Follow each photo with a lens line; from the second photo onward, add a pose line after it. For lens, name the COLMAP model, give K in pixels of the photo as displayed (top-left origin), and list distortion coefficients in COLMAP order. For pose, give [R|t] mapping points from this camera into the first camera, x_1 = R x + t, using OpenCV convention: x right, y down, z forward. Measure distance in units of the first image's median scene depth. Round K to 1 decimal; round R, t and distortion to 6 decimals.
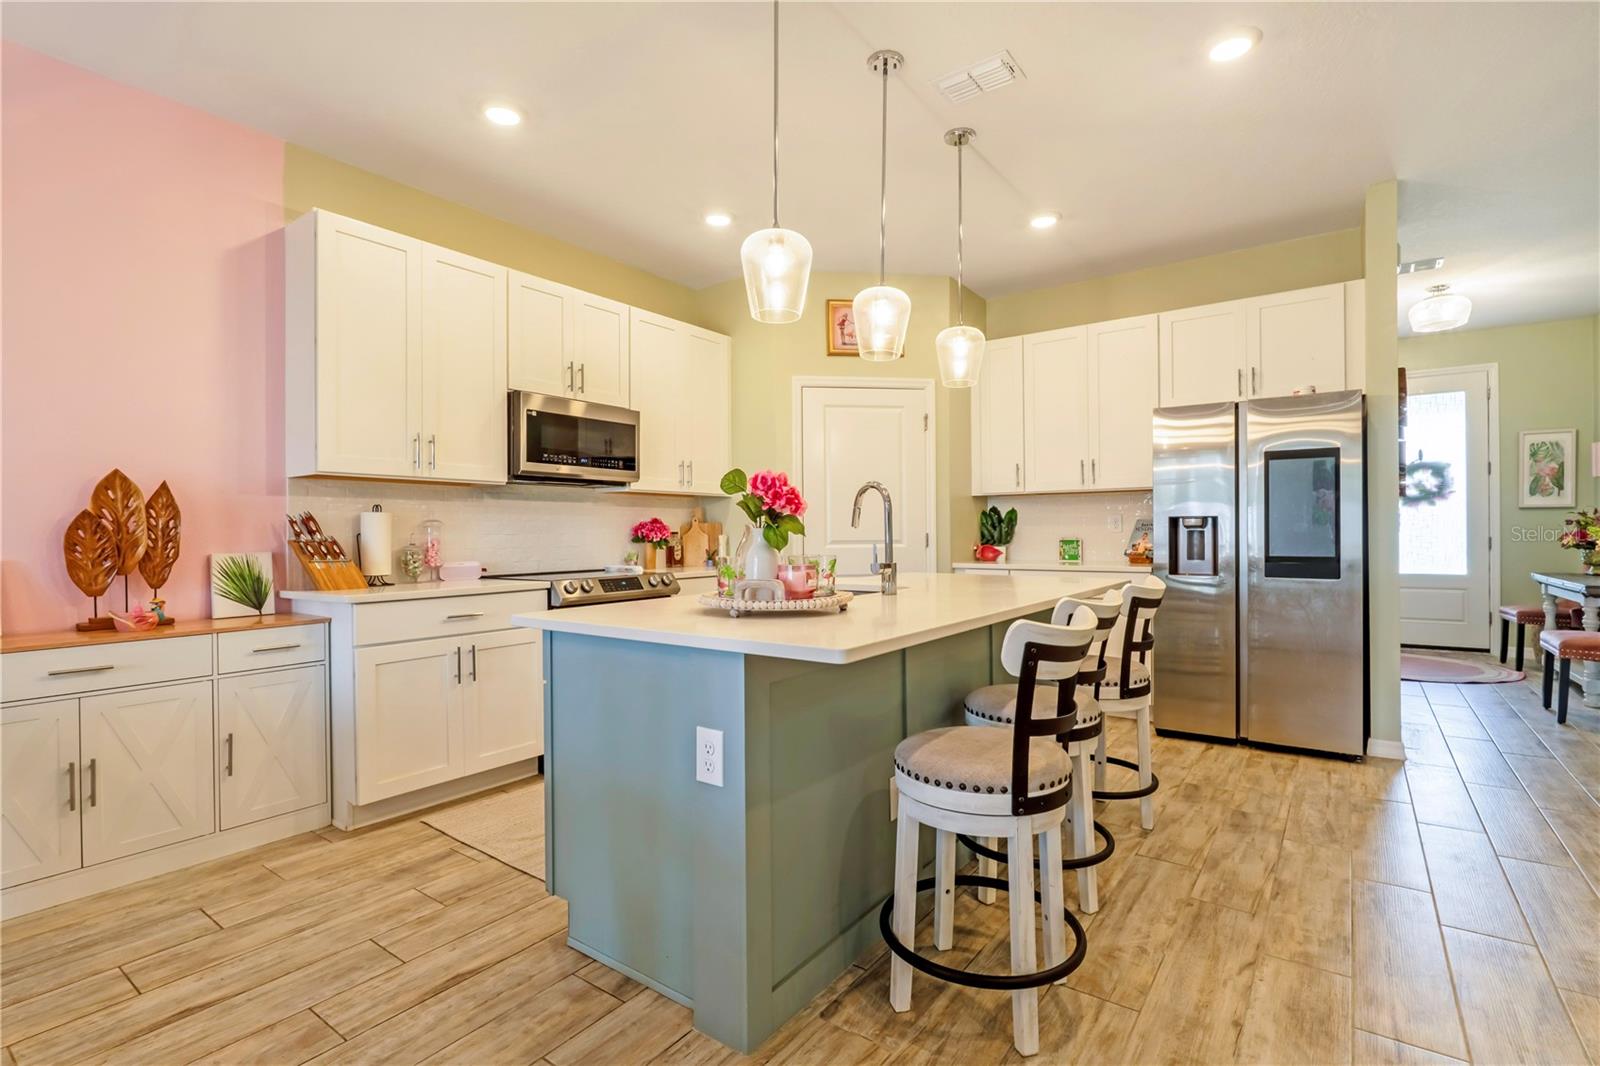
lens RADIAL K [[737.7, 0, 801.5], [0, 737.7, 535.0], [0, 0, 1]] dist [-0.007317, -0.000450]
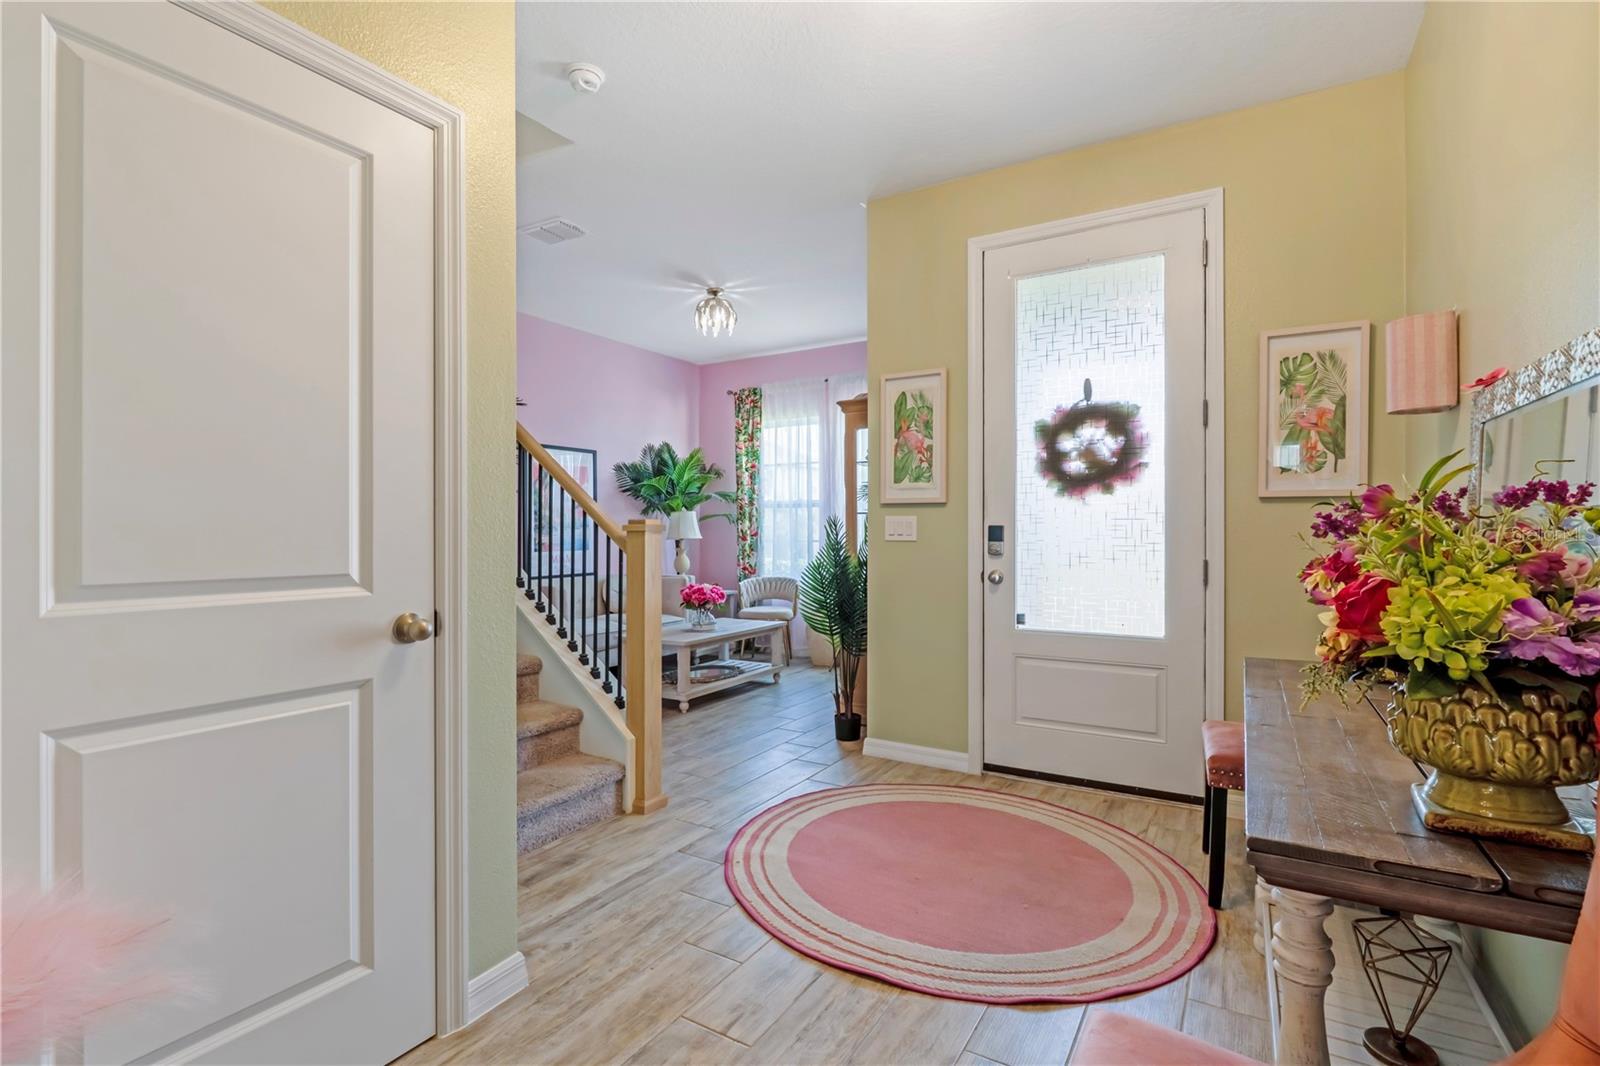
lens RADIAL K [[737.7, 0, 801.3], [0, 737.7, 532.7], [0, 0, 1]] dist [-0.007317, -0.000450]
pose [[0.995879, 0.006943, 0.090426, 0.620088], [-0.006638, 0.999971, -0.003674, -0.011091], [-0.090449, 0.003059, 0.995896, 0.538406]]
